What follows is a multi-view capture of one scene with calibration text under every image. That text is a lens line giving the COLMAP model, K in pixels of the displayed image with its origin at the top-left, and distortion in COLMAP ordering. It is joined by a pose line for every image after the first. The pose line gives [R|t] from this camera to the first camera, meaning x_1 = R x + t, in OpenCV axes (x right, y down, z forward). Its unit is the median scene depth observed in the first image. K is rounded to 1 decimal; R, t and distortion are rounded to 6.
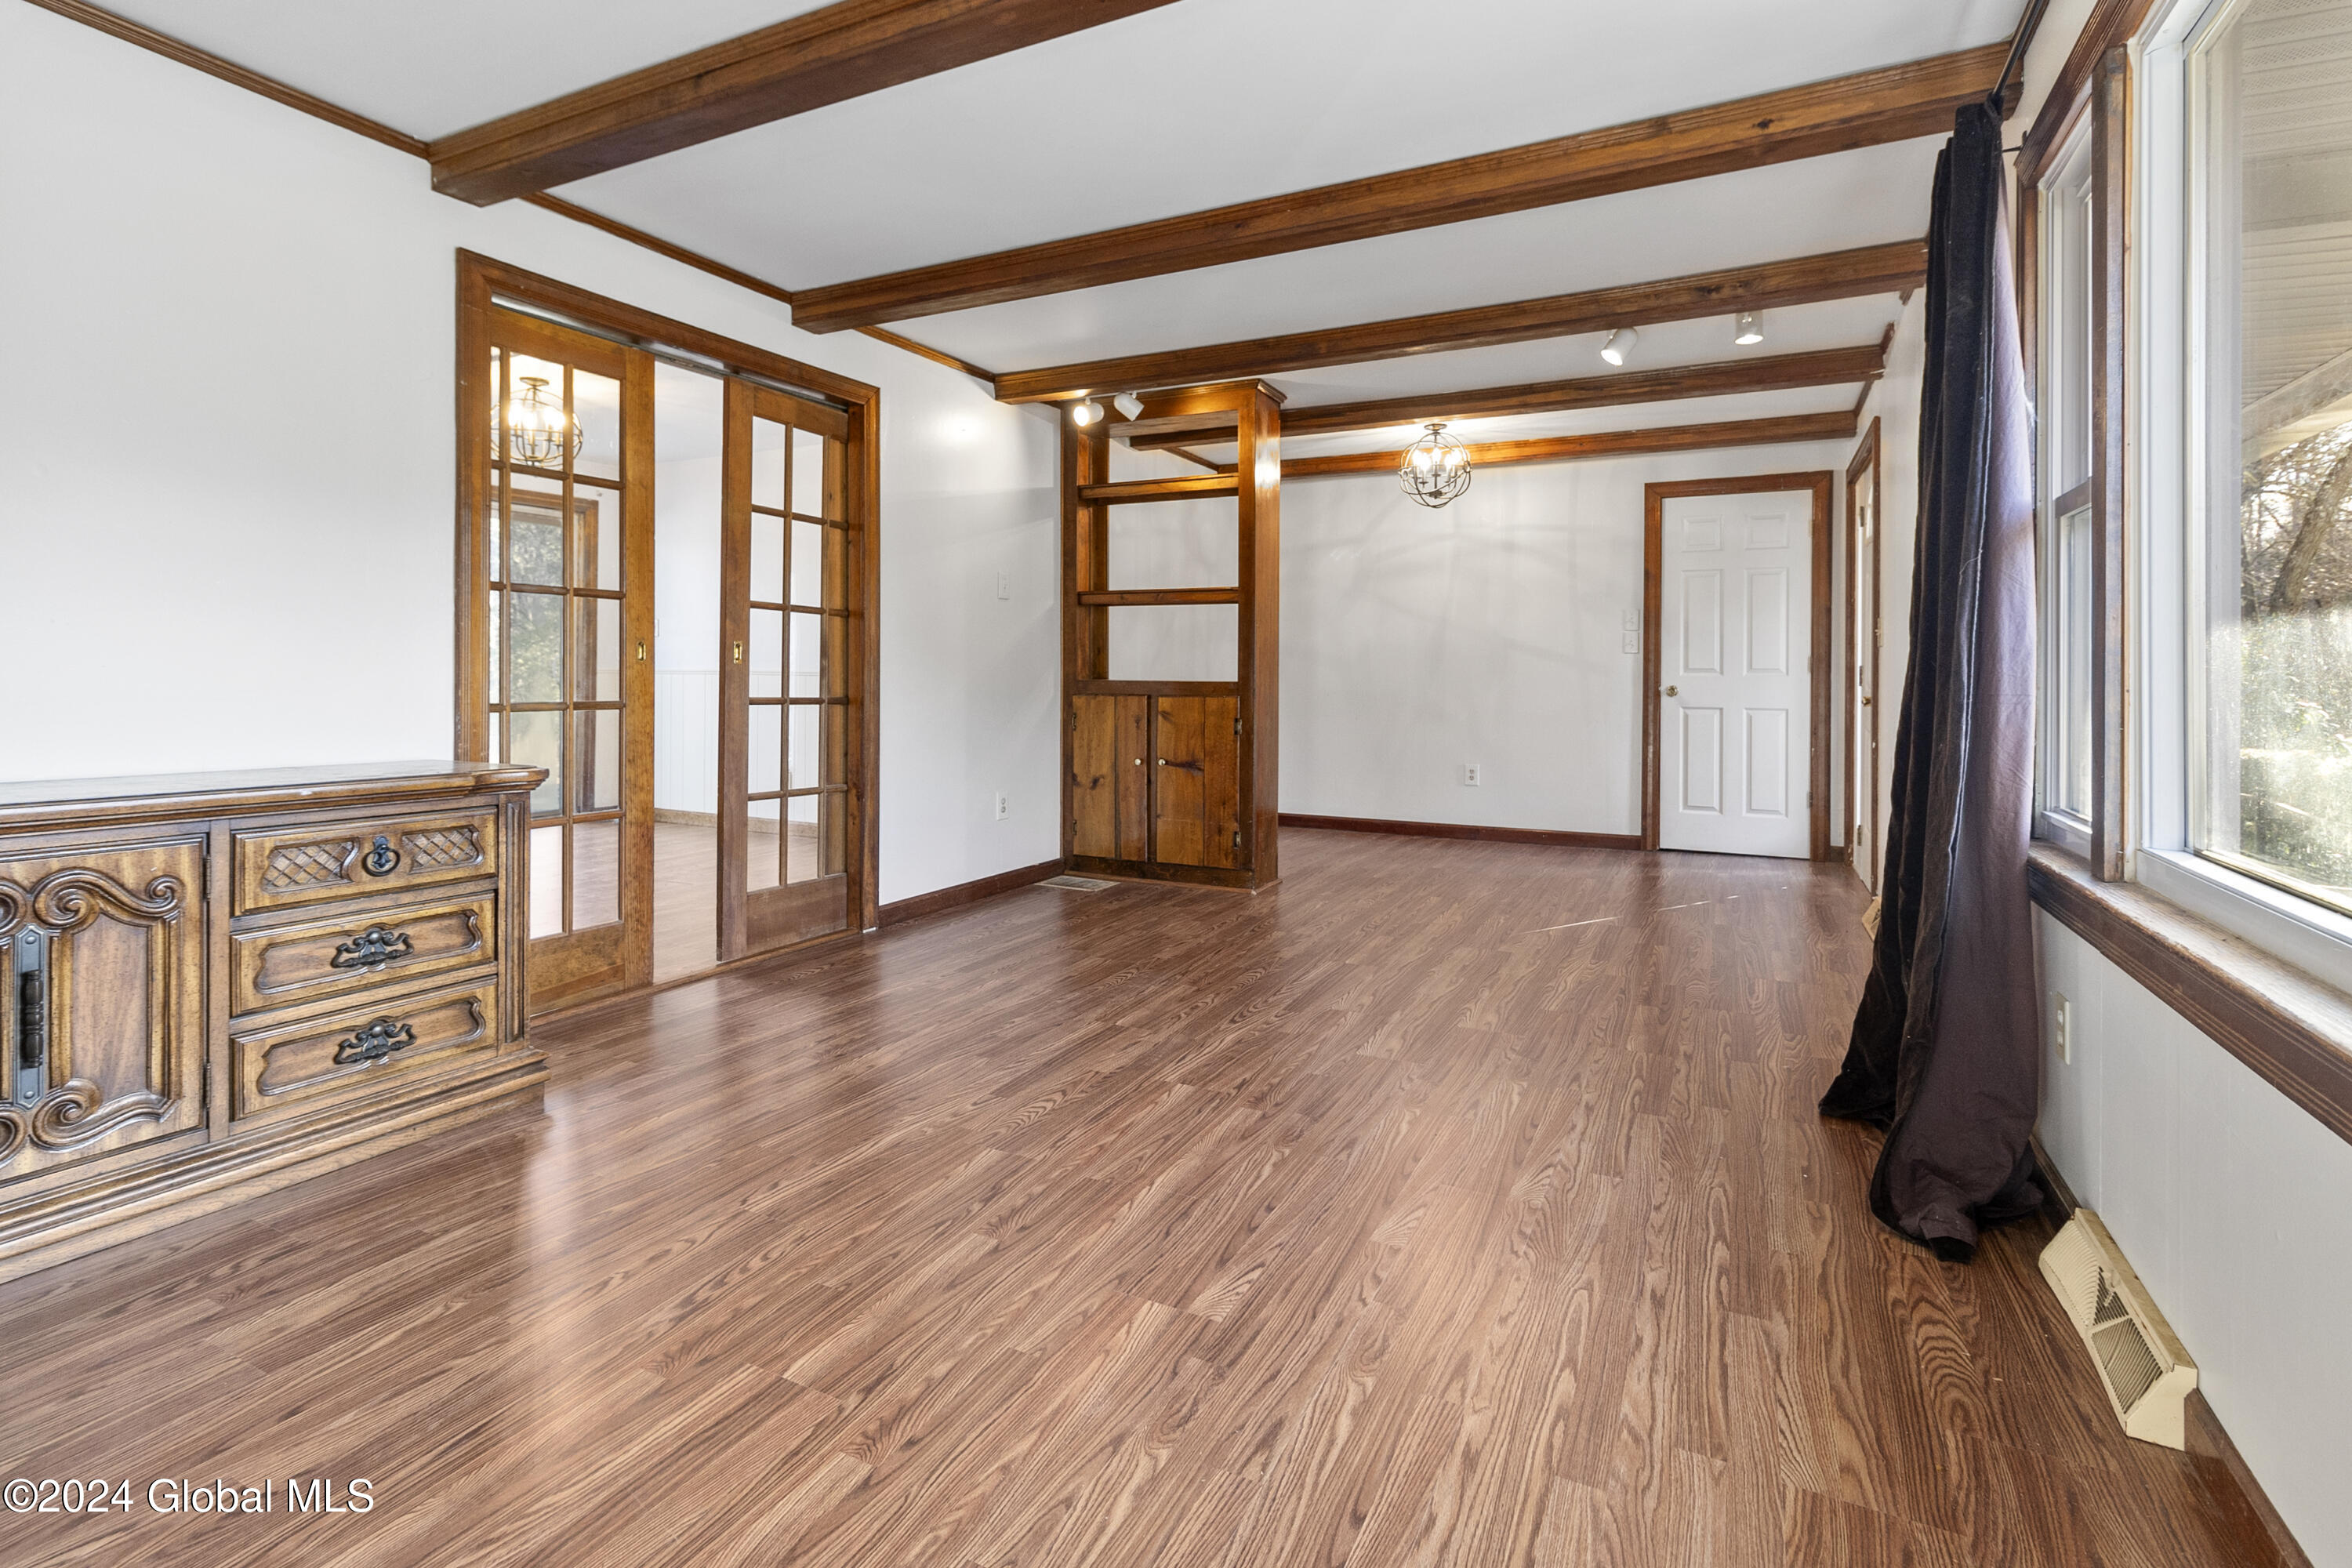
lens RADIAL K [[1108.9, 0, 1181.0], [0, 1108.9, 674.4], [0, 0, 1]] dist [-0.000793, -0.000880]
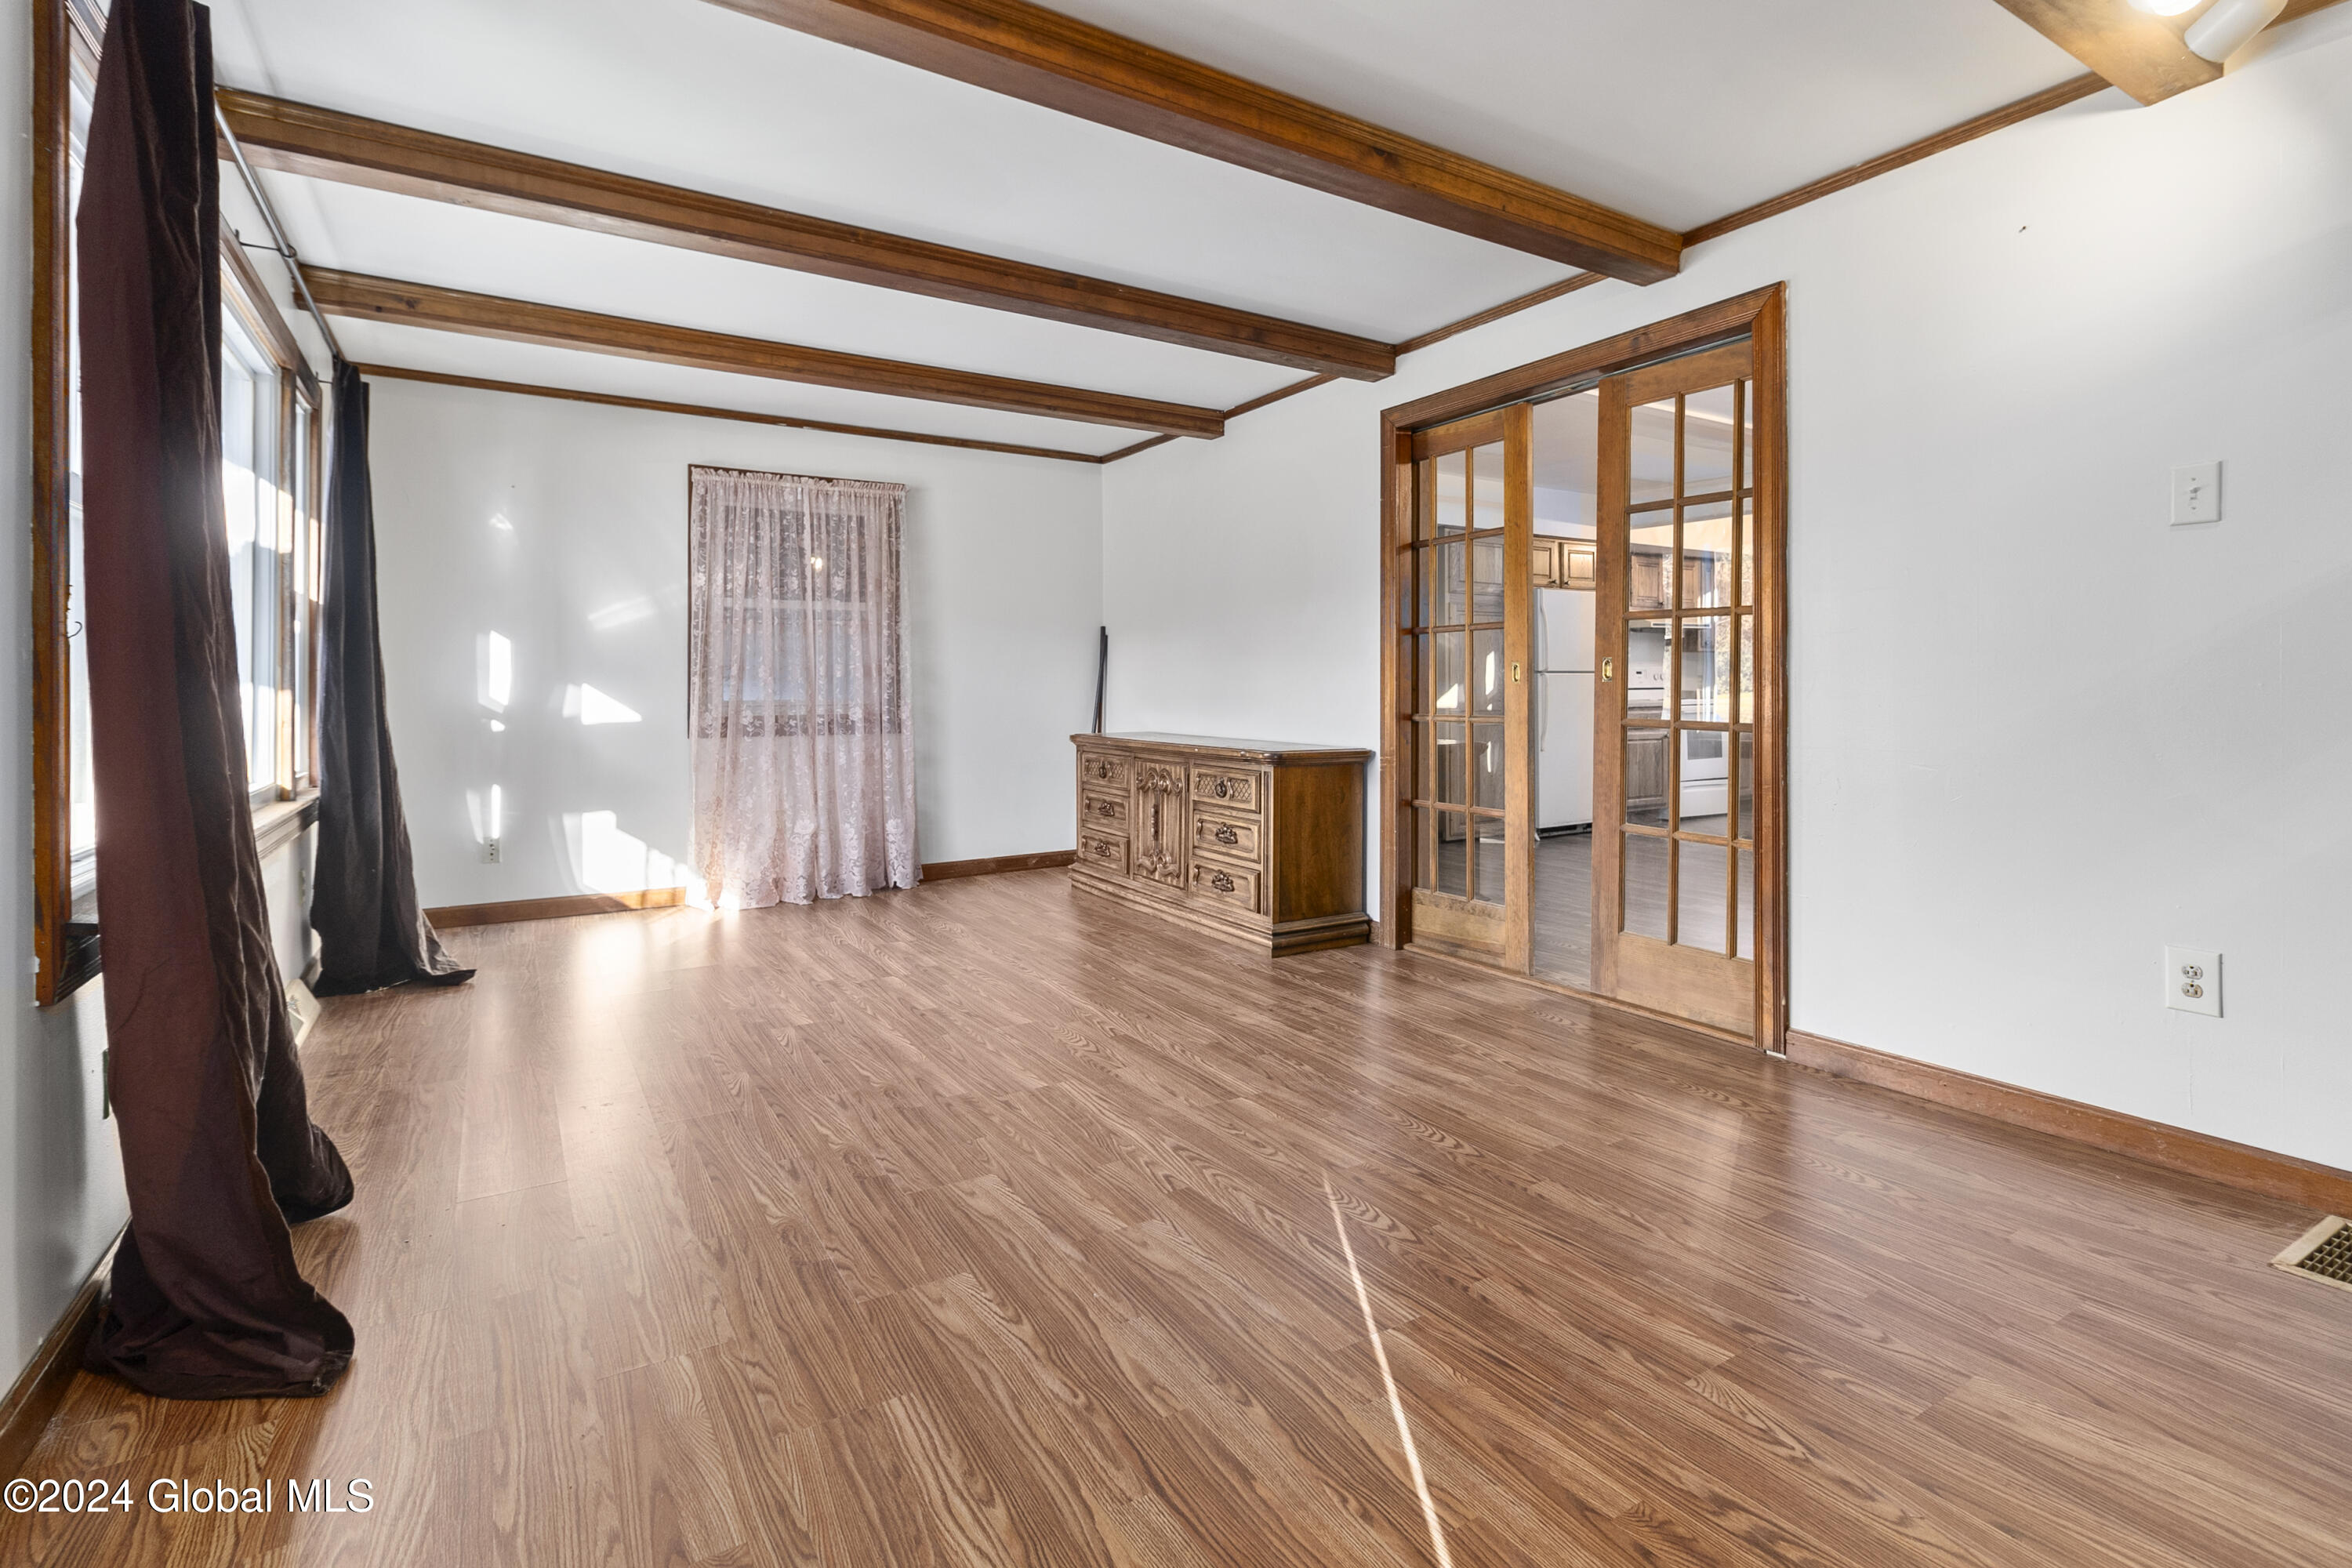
lens RADIAL K [[1108.9, 0, 1181.0], [0, 1108.9, 674.4], [0, 0, 1]] dist [-0.000793, -0.000880]
pose [[-0.526086, -0.016936, -0.850263, 0.919786], [0.000692, 0.999793, -0.020343, 0.003535], [0.850431, -0.011290, -0.525966, 1.845180]]
